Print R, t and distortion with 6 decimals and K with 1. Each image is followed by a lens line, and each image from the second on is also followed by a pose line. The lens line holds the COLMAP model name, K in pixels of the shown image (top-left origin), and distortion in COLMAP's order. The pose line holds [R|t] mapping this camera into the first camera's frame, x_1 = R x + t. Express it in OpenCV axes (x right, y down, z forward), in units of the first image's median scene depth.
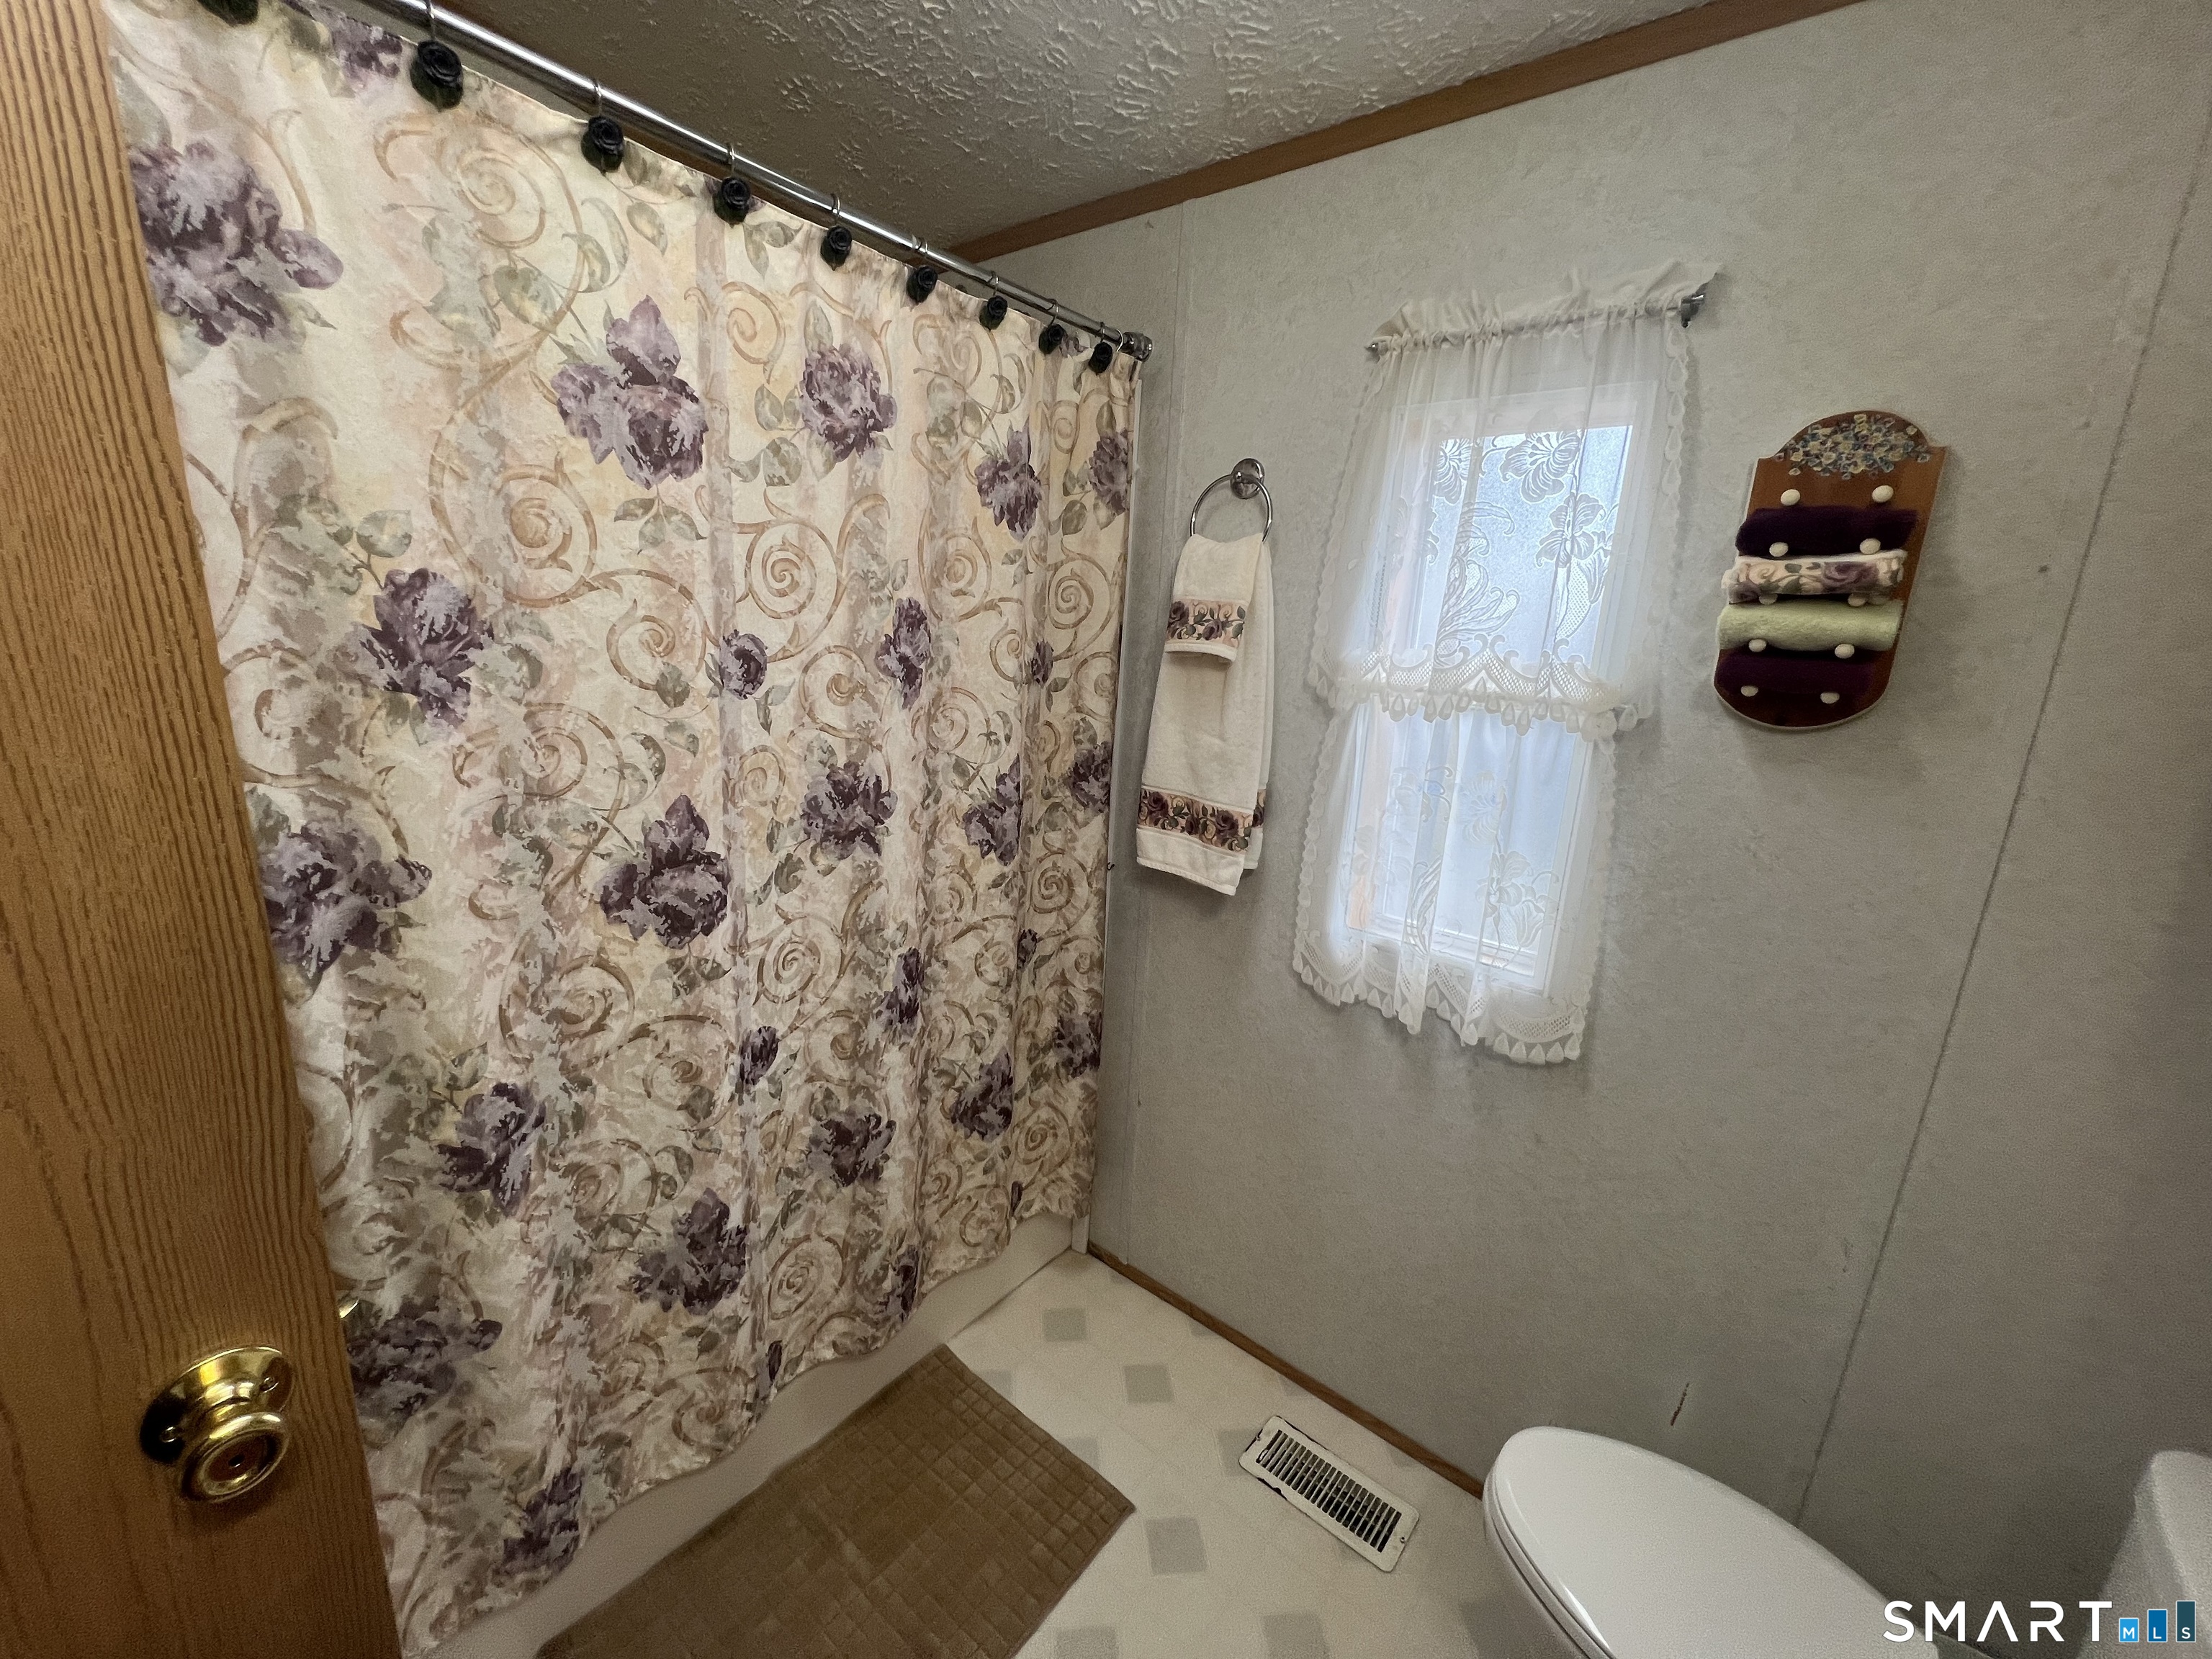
lens RADIAL K [[883.9, 0, 1101.4], [0, 883.9, 828.9], [0, 0, 1]] dist [-0.001600, 0.000196]
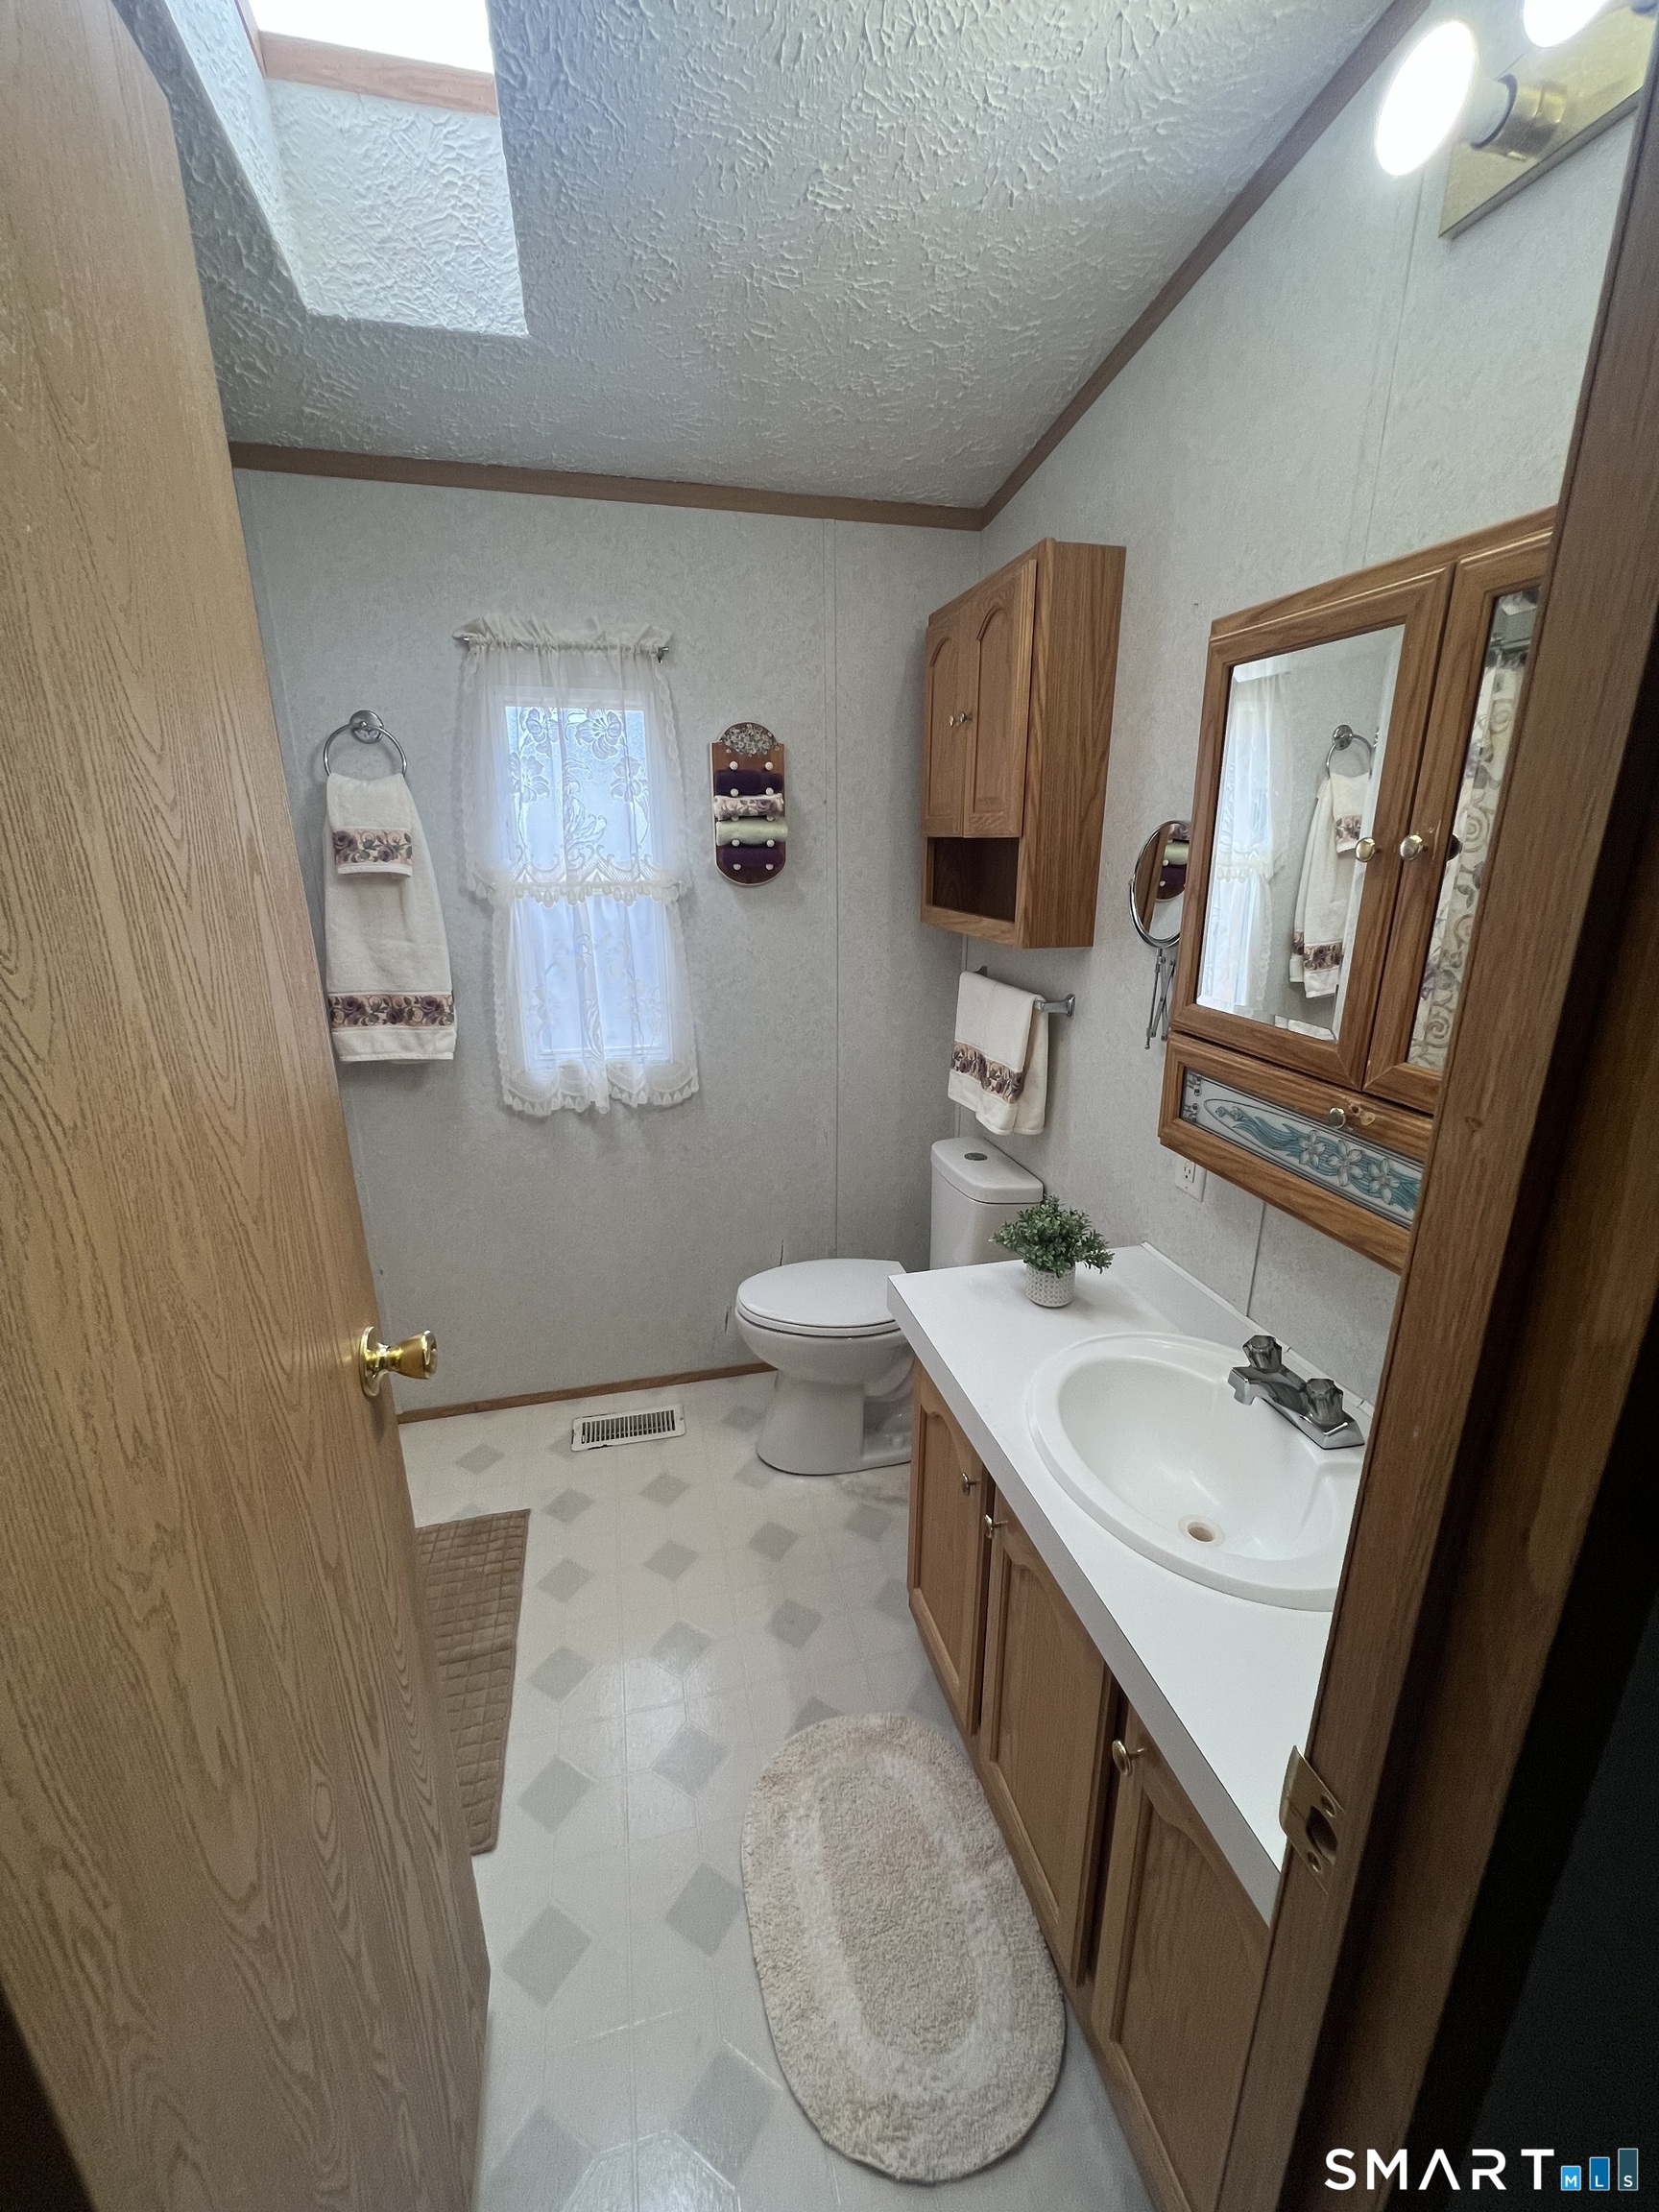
lens RADIAL K [[883.9, 0, 829.5], [0, 883.9, 1106.0], [0, 0, 1]] dist [-0.001600, 0.000196]
pose [[0.597017, -0.279954, 0.751796, -0.540784], [0.218895, 0.958421, 0.183068, 0.025606], [-0.771788, 0.055270, 0.633474, -0.254206]]
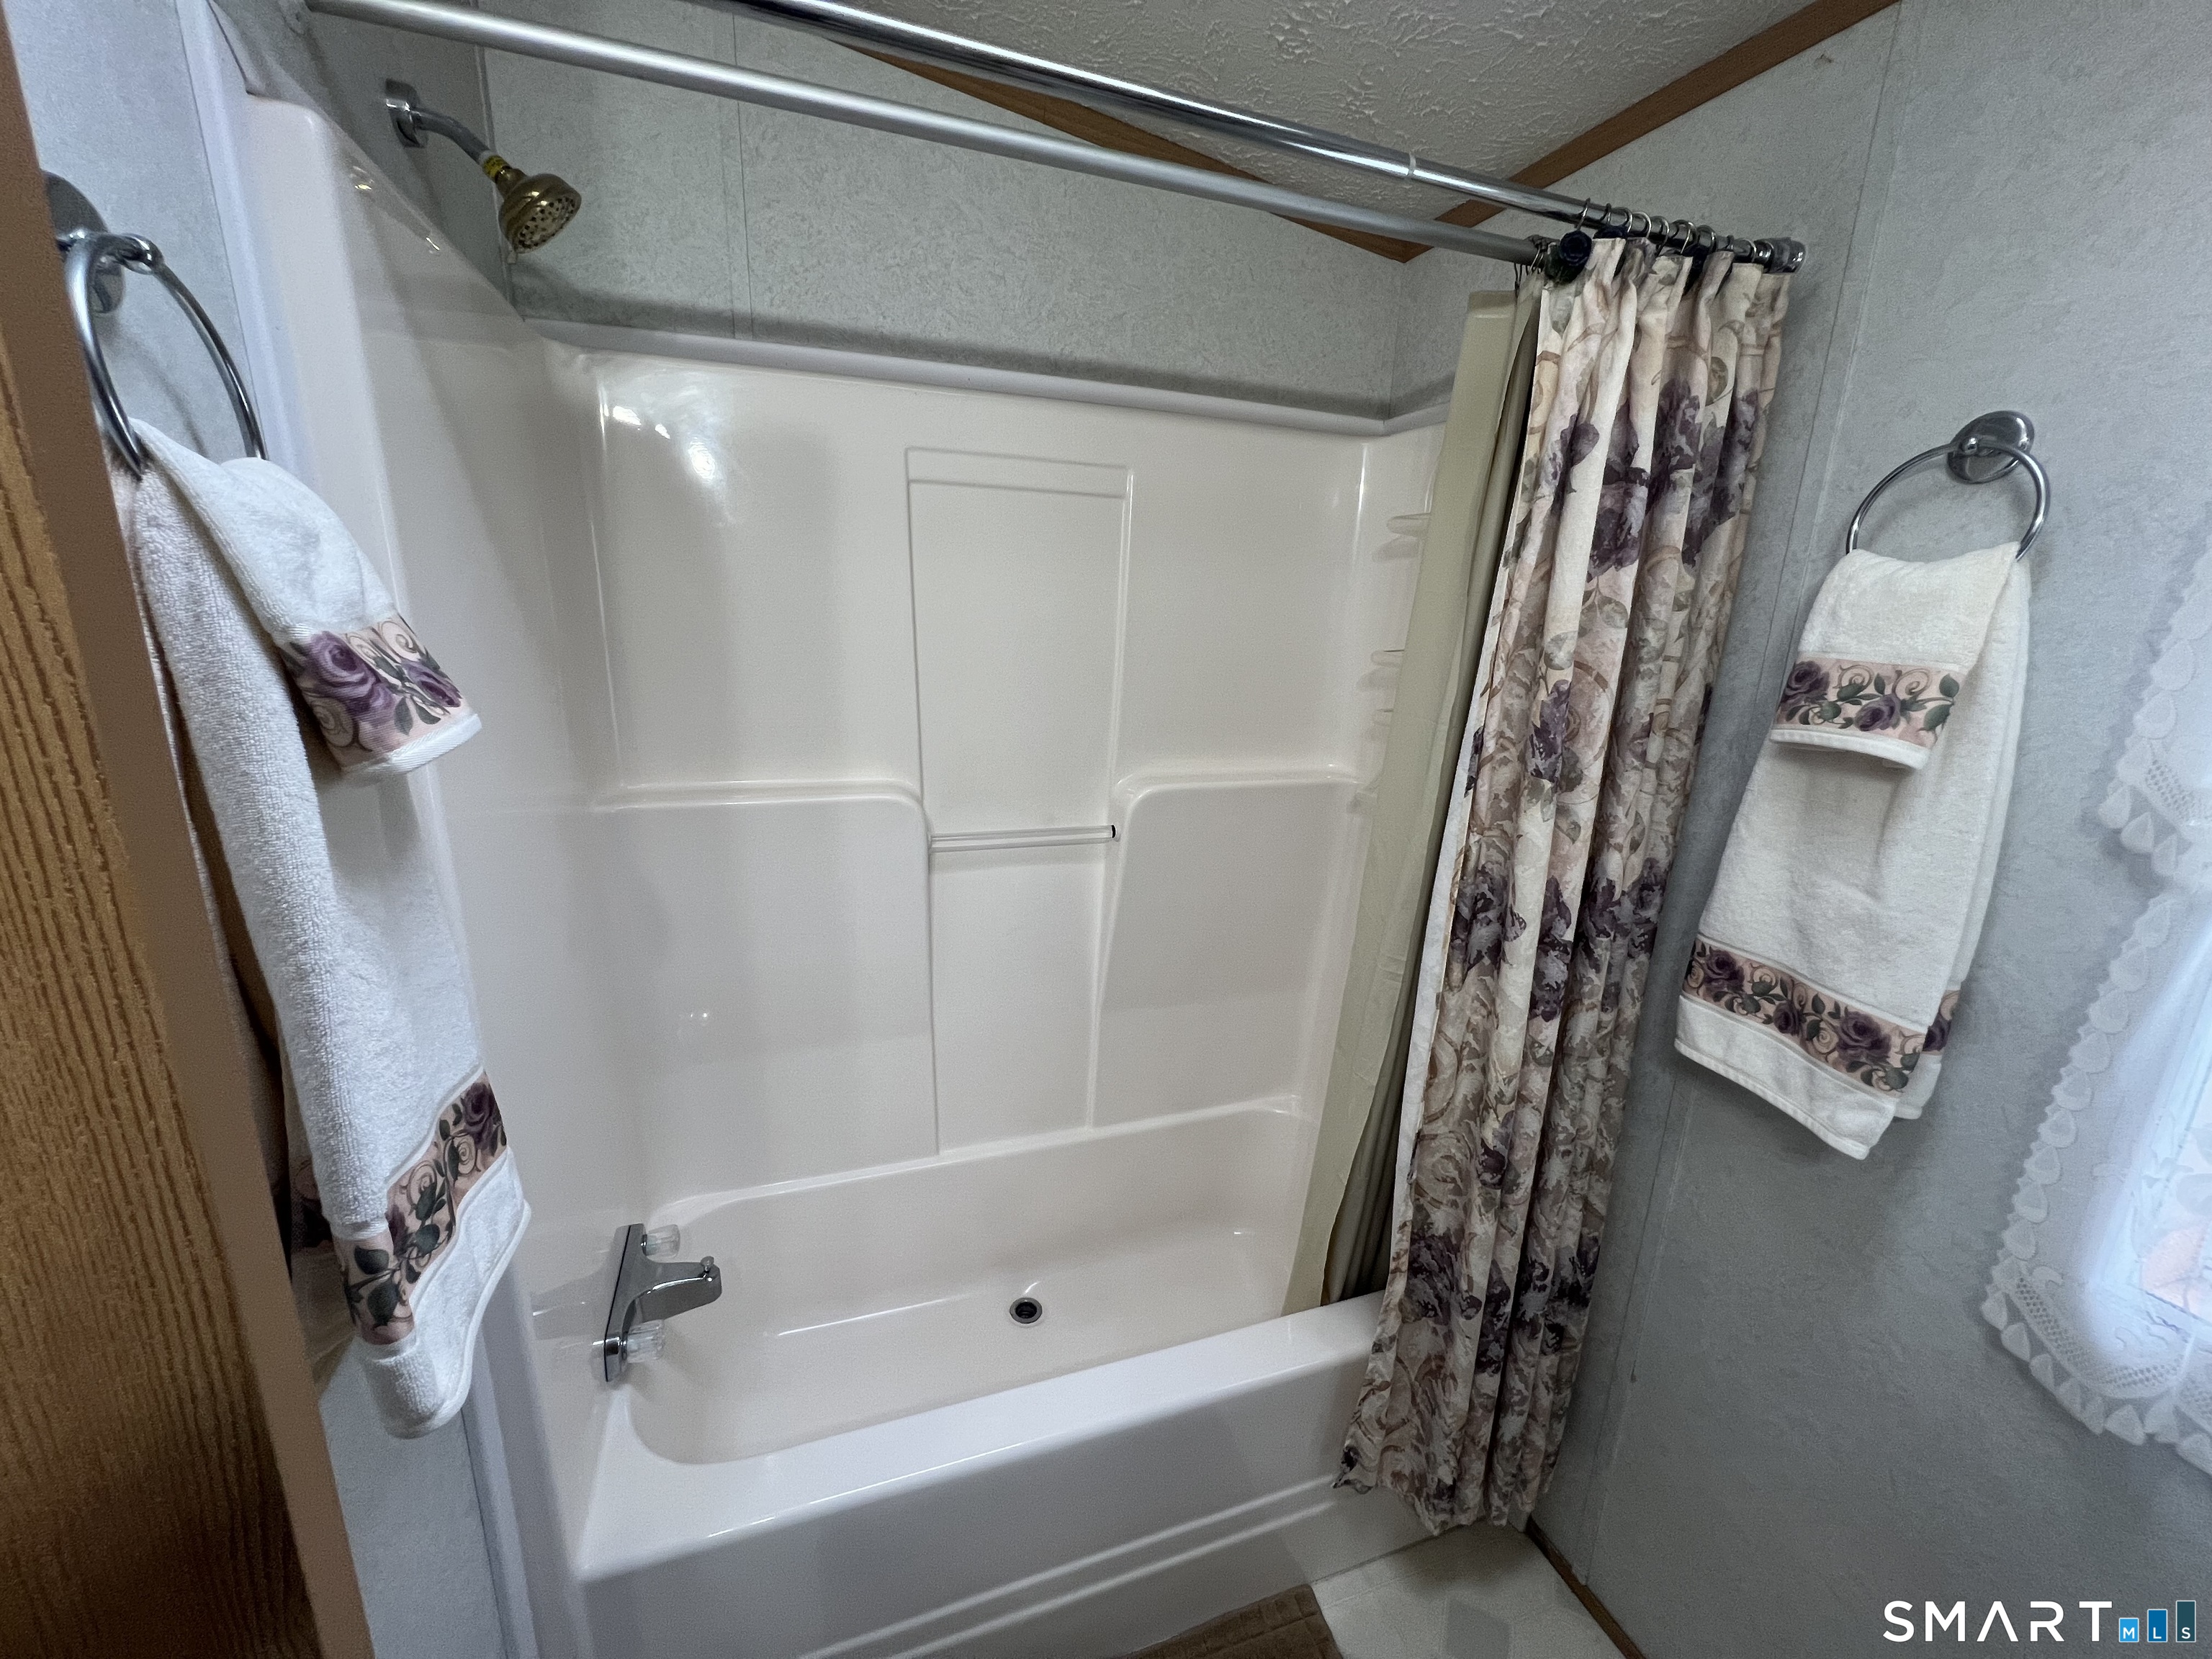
lens RADIAL K [[883.9, 0, 1101.4], [0, 883.9, 828.9], [0, 0, 1]] dist [-0.001600, 0.000196]
pose [[0.854839, 0.105248, -0.508107, -0.008877], [-0.111296, 0.993614, 0.018569, -0.103556], [0.506817, 0.040677, 0.861094, 0.240573]]
